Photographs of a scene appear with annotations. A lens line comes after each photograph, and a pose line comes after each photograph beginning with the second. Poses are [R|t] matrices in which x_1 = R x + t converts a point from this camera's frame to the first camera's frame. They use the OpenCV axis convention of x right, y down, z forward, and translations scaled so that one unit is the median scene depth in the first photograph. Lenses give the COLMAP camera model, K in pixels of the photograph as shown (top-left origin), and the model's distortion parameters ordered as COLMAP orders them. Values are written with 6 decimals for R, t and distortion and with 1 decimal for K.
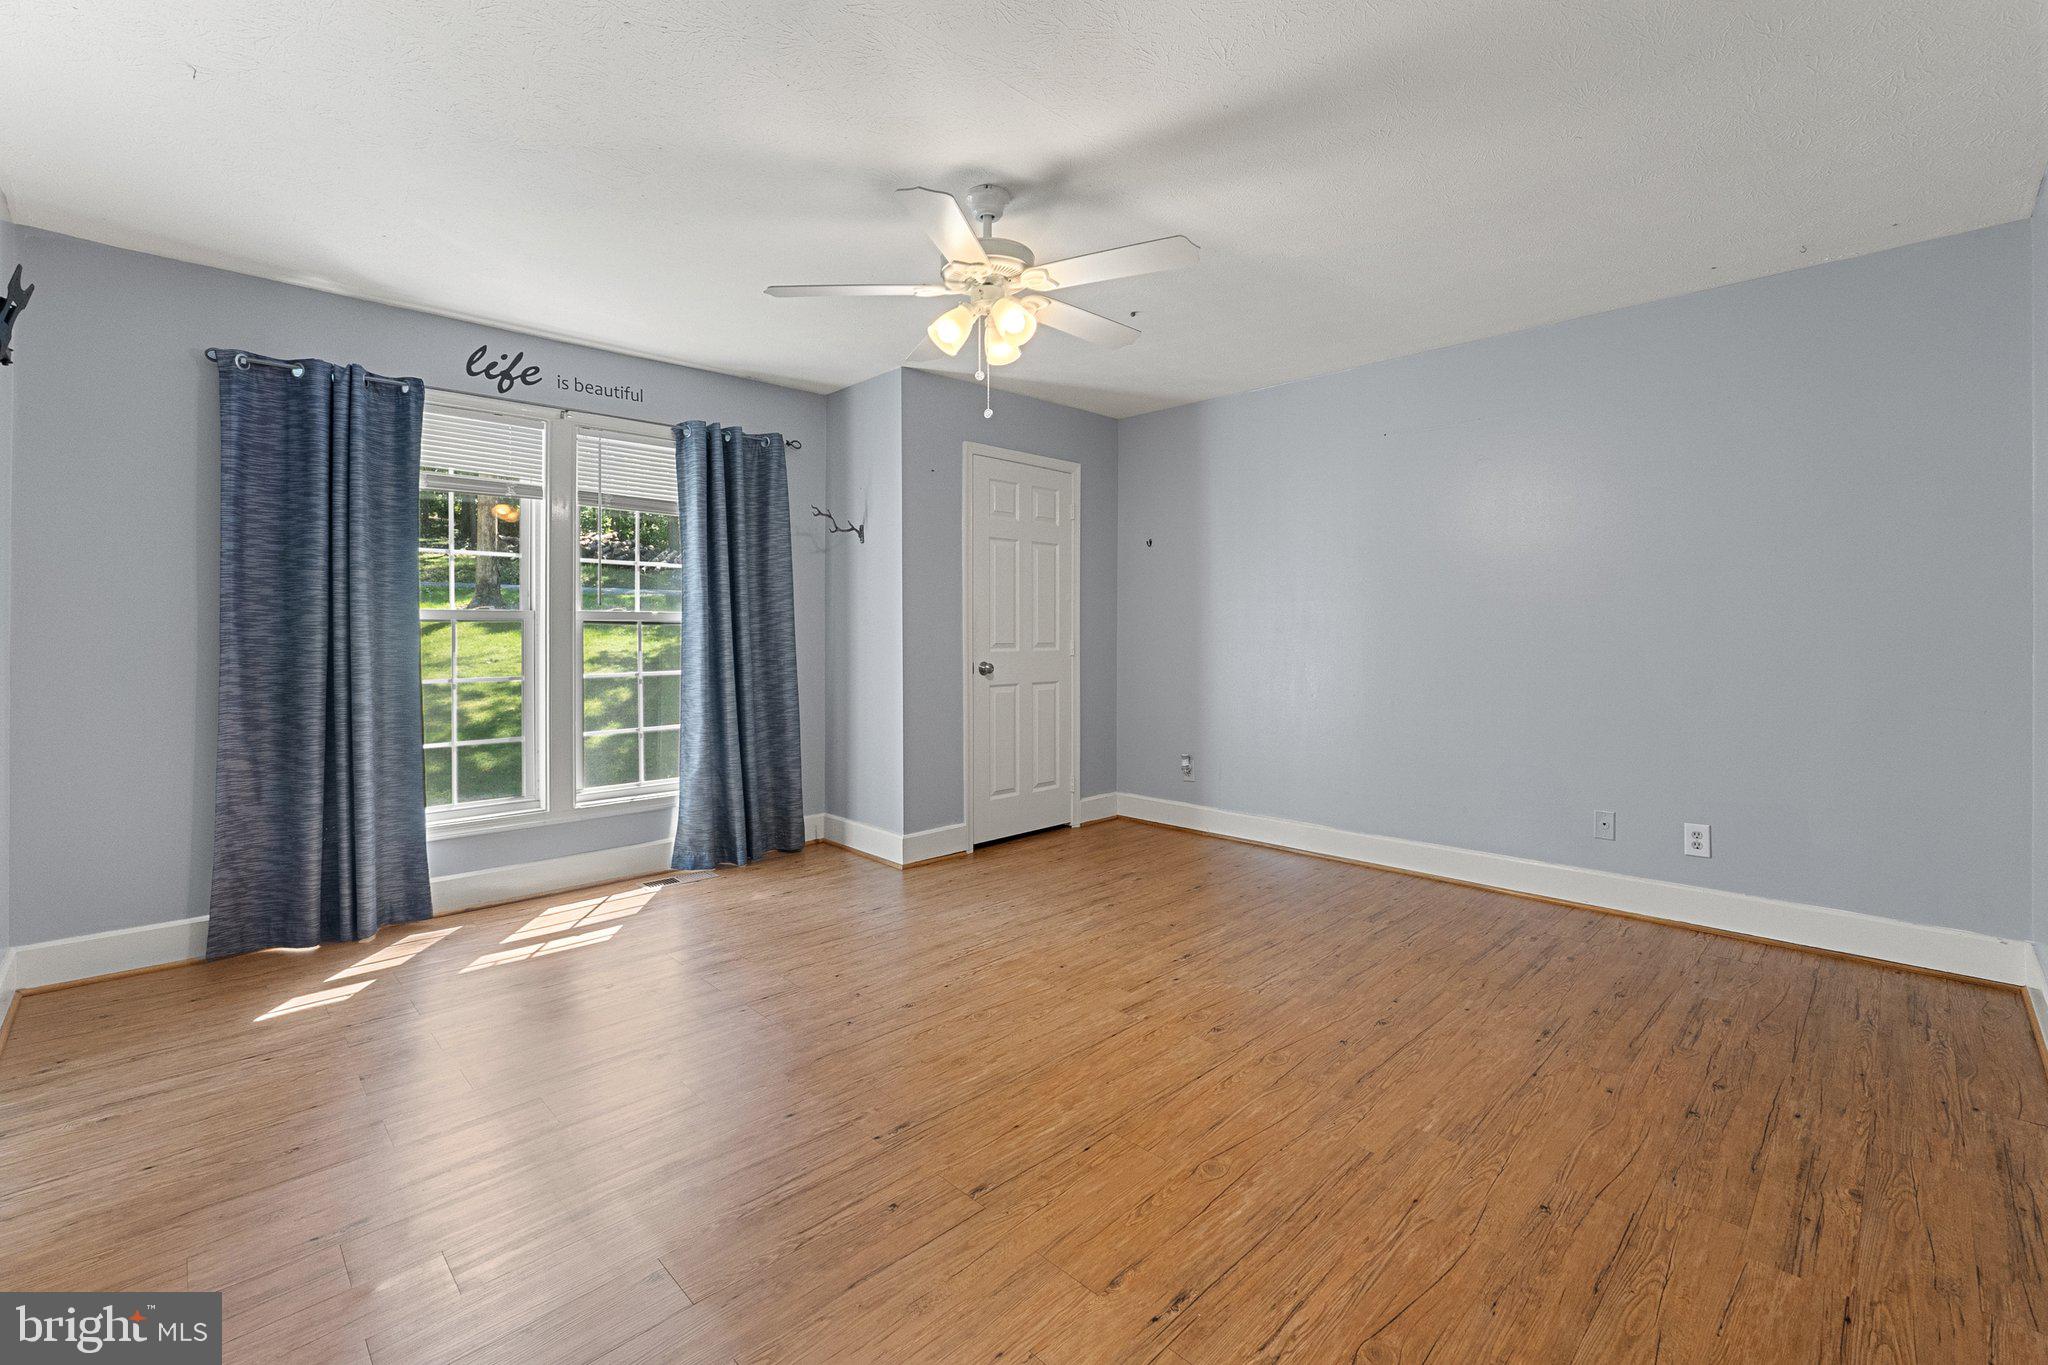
lens RADIAL K [[856.2, 0, 1023.9], [0, 856.2, 678.7], [0, 0, 1]] dist [-0.008661, -0.000081]
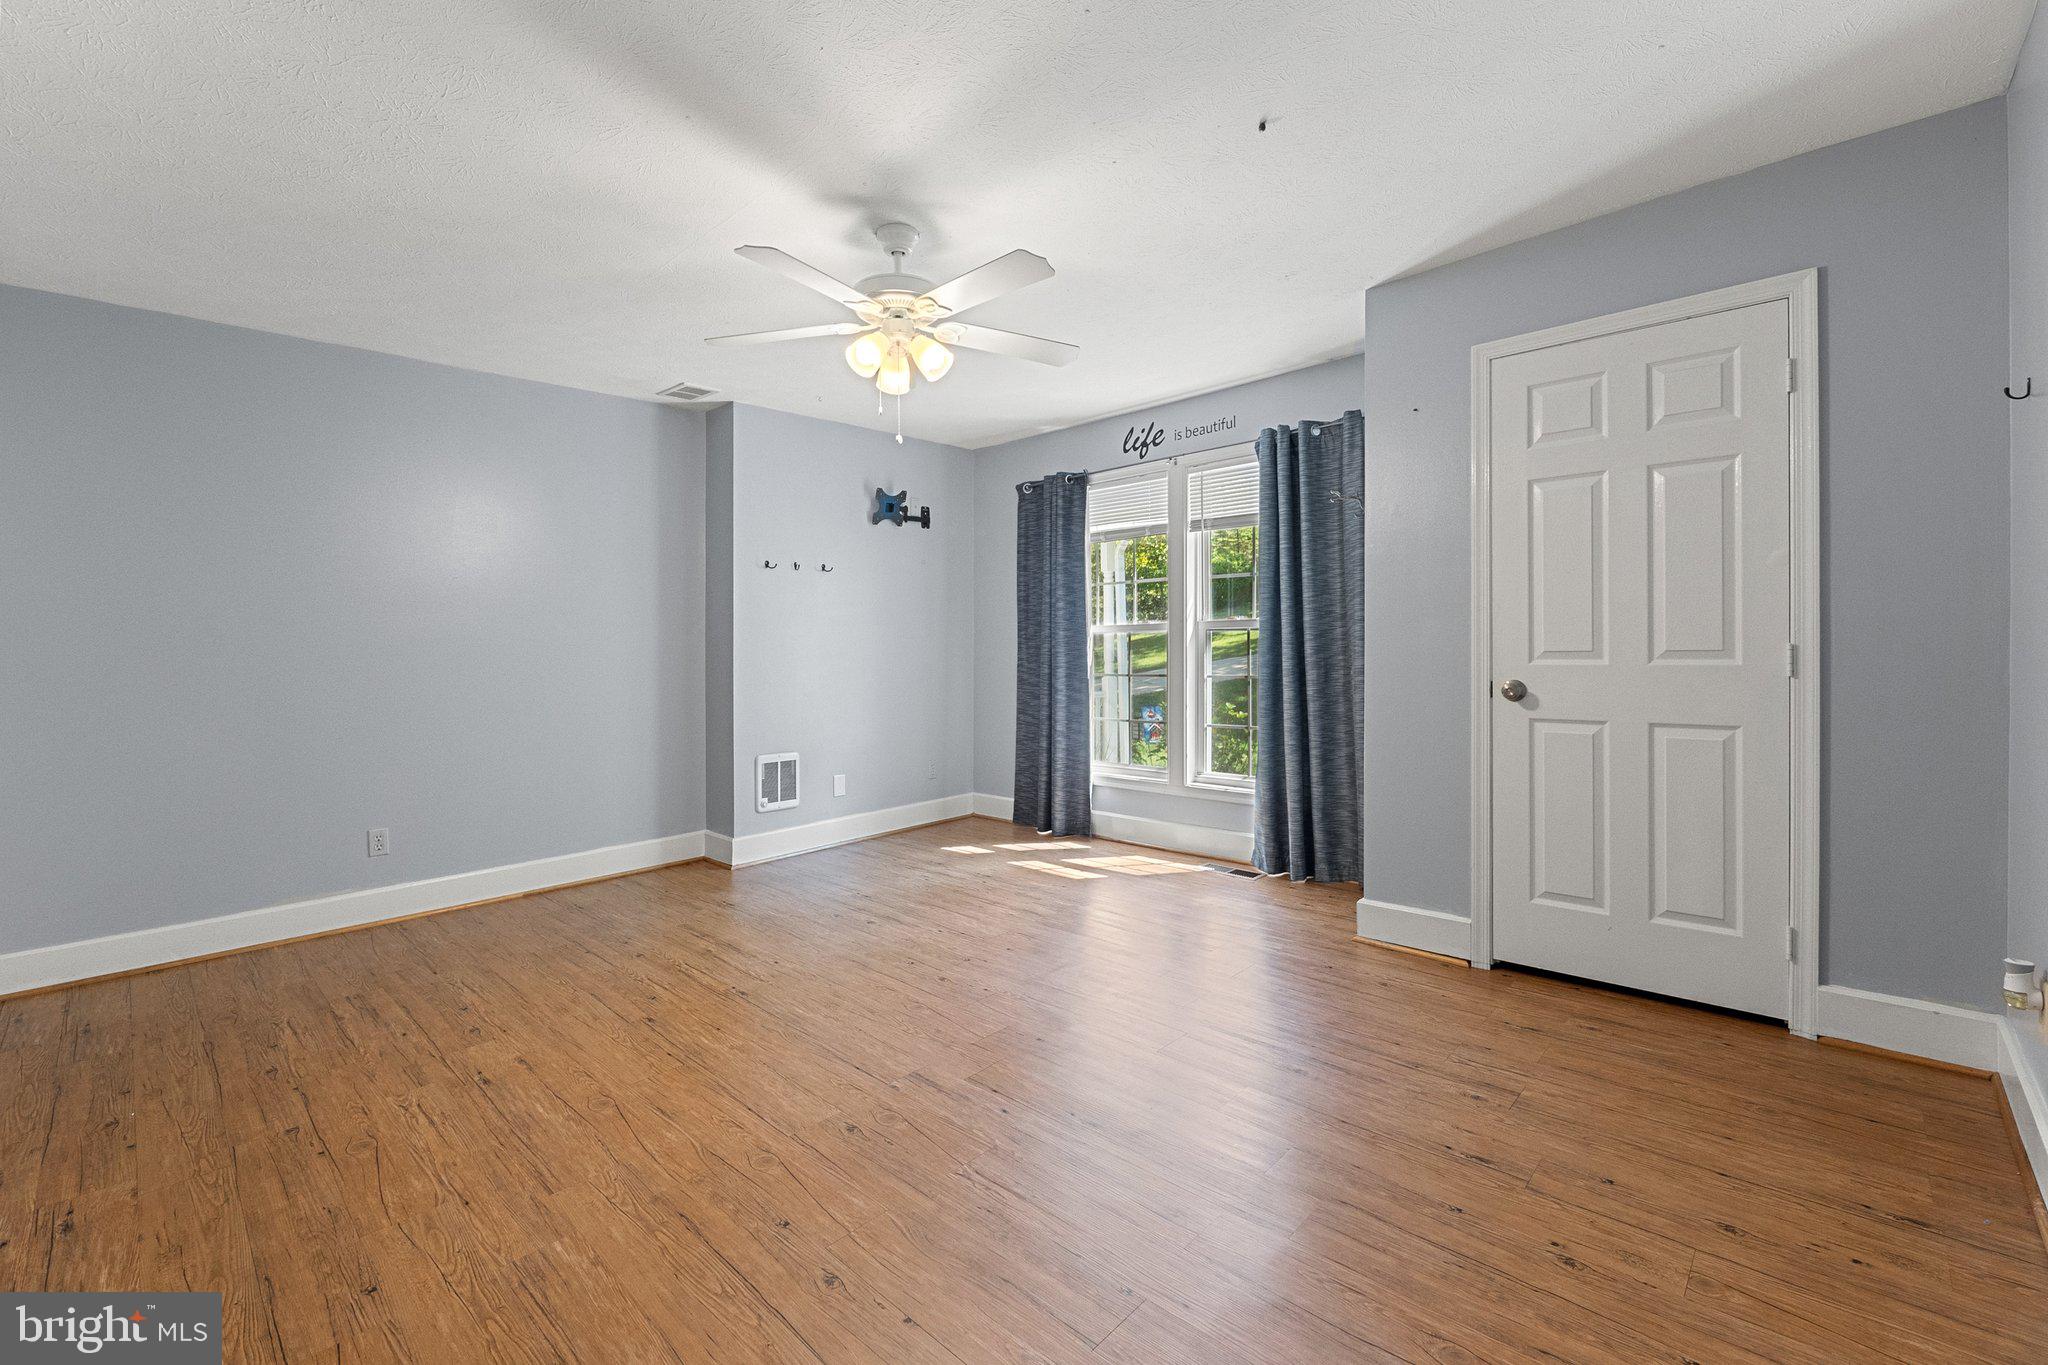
lens RADIAL K [[856.2, 0, 1023.9], [0, 856.2, 678.7], [0, 0, 1]] dist [-0.008661, -0.000081]
pose [[0.051145, 0.041604, -0.997824, 0.845134], [-0.033812, 0.998631, 0.039905, -0.050366], [0.998119, 0.031697, 0.052481, 0.902045]]
